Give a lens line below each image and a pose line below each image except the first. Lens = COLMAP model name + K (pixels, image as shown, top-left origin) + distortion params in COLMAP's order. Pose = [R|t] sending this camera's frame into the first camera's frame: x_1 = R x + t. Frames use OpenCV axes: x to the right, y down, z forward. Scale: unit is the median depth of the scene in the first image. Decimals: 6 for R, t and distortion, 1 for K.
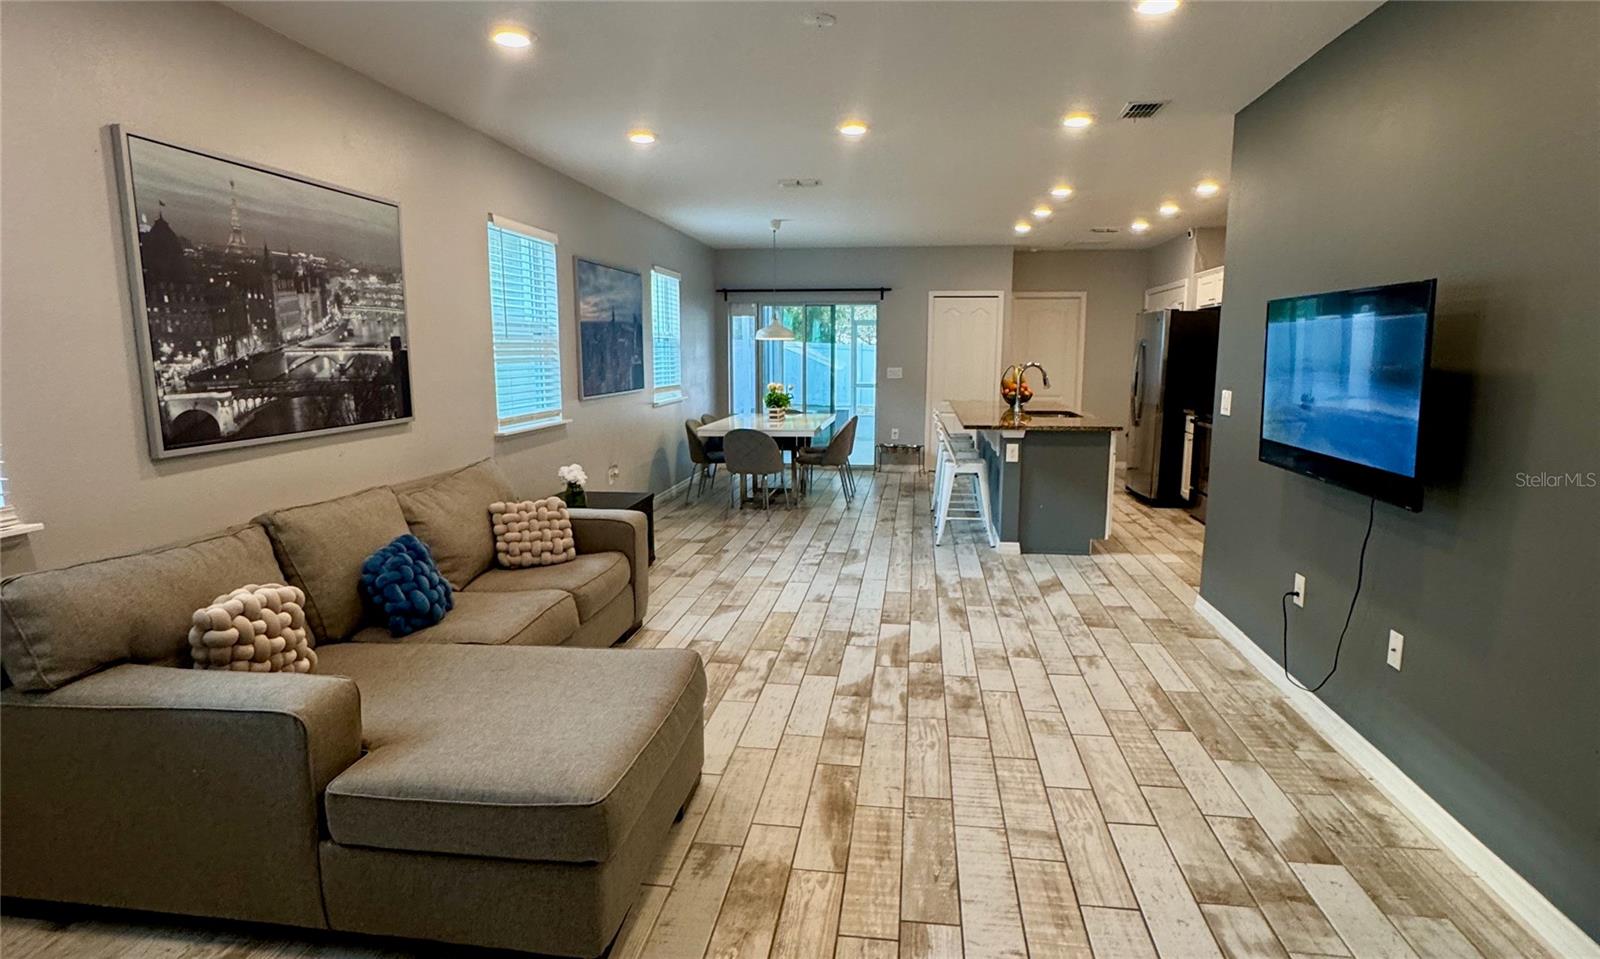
lens RADIAL K [[856.1, 0, 800.0], [0, 856.1, 479.5], [0, 0, 1]] dist [-0.001137, 0.000046]
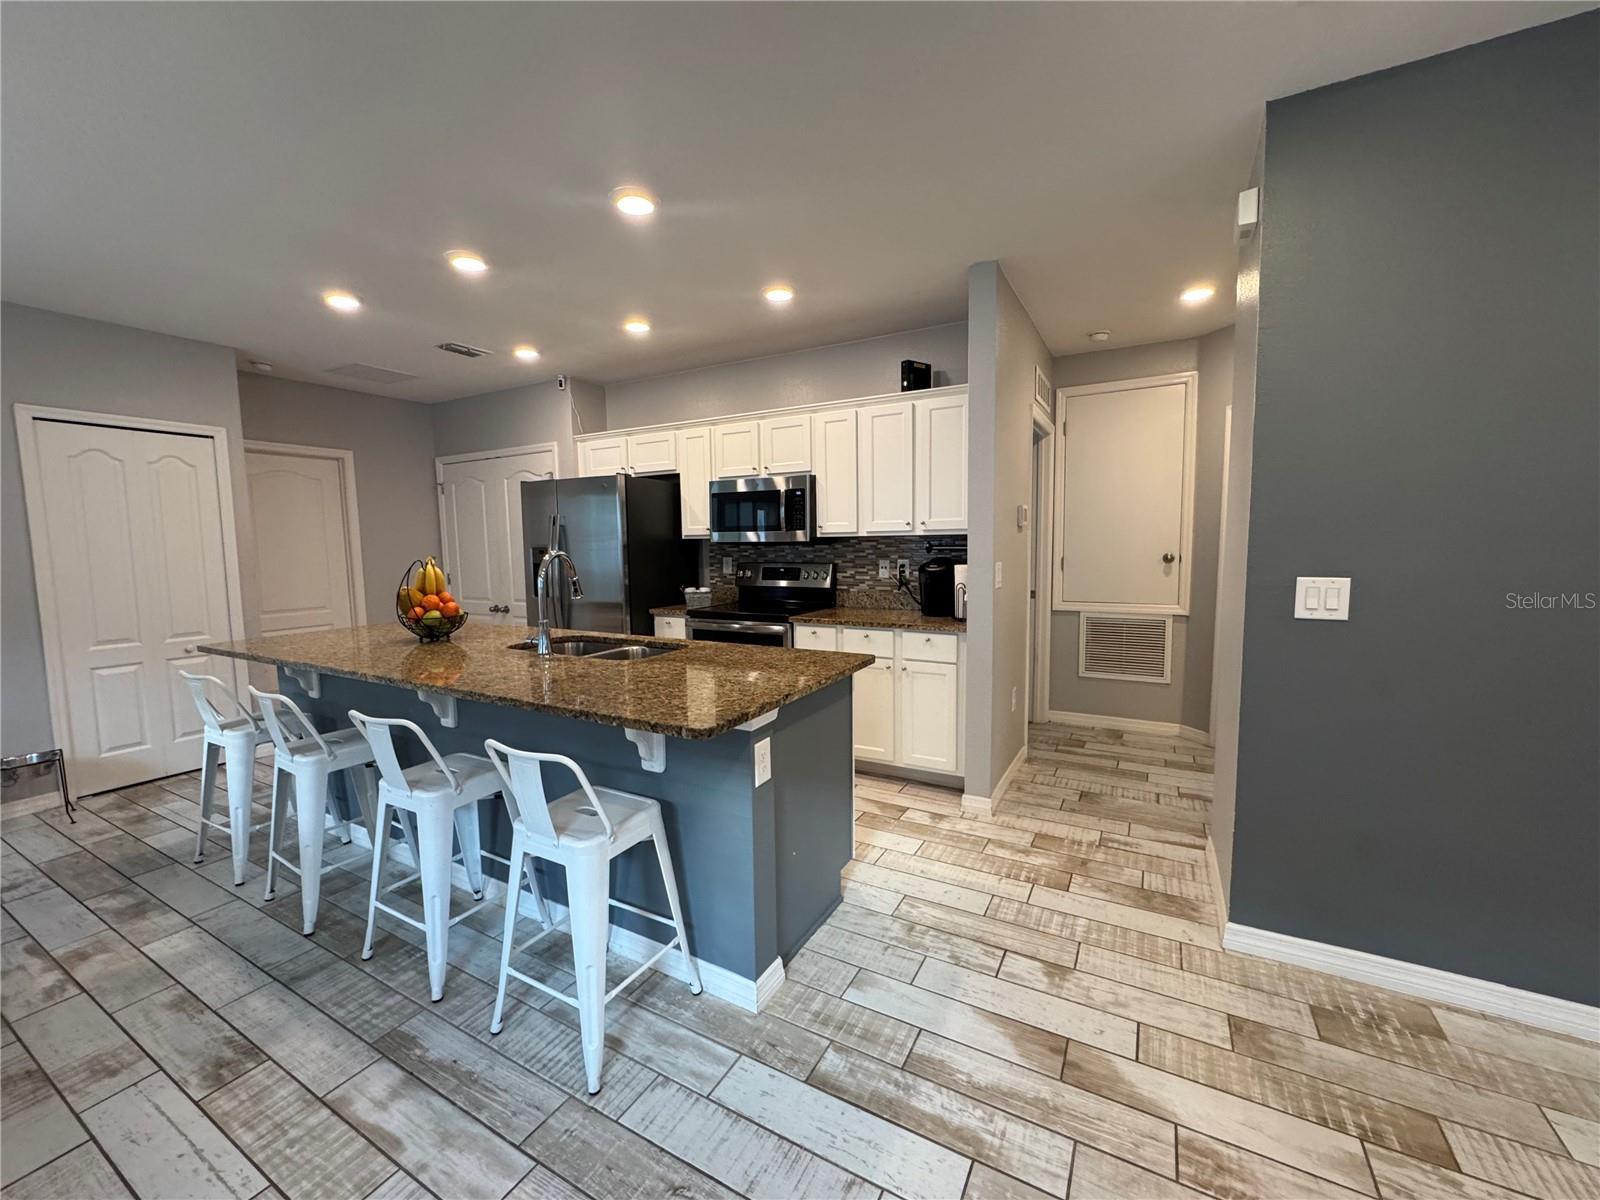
lens RADIAL K [[640.1, 0, 800.0], [0, 640.1, 600.0], [0, 0, 1]] dist [-0.003414, 0.000415]
pose [[0.364360, -0.093600, 0.926543, -0.040839], [0.152956, 0.987439, 0.039602, -0.190571], [-0.918611, 0.127291, 0.374100, 1.382024]]
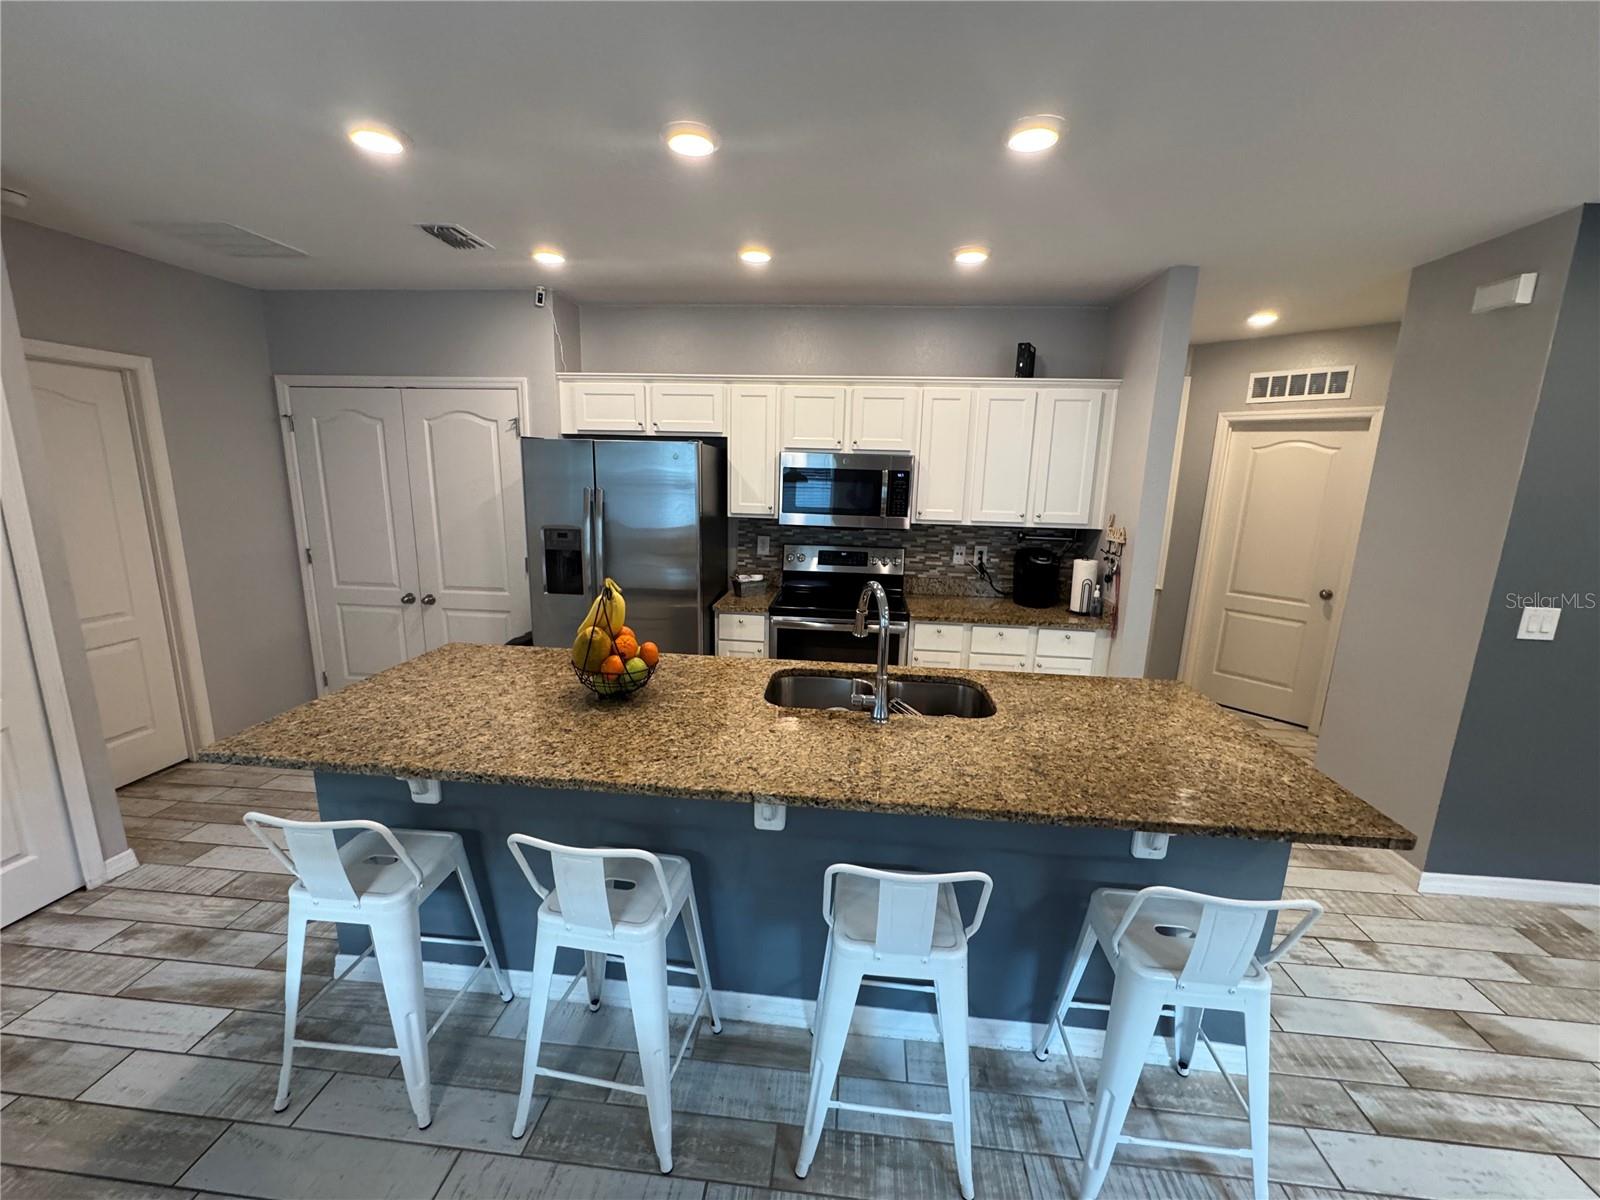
lens RADIAL K [[640.1, 0, 800.0], [0, 640.1, 600.0], [0, 0, 1]] dist [-0.003414, 0.000415]
pose [[-0.042089, -0.202983, 0.978277, -0.014062], [0.123685, 0.970555, 0.206702, -0.360109], [-0.991429, 0.129698, -0.015744, 1.949048]]
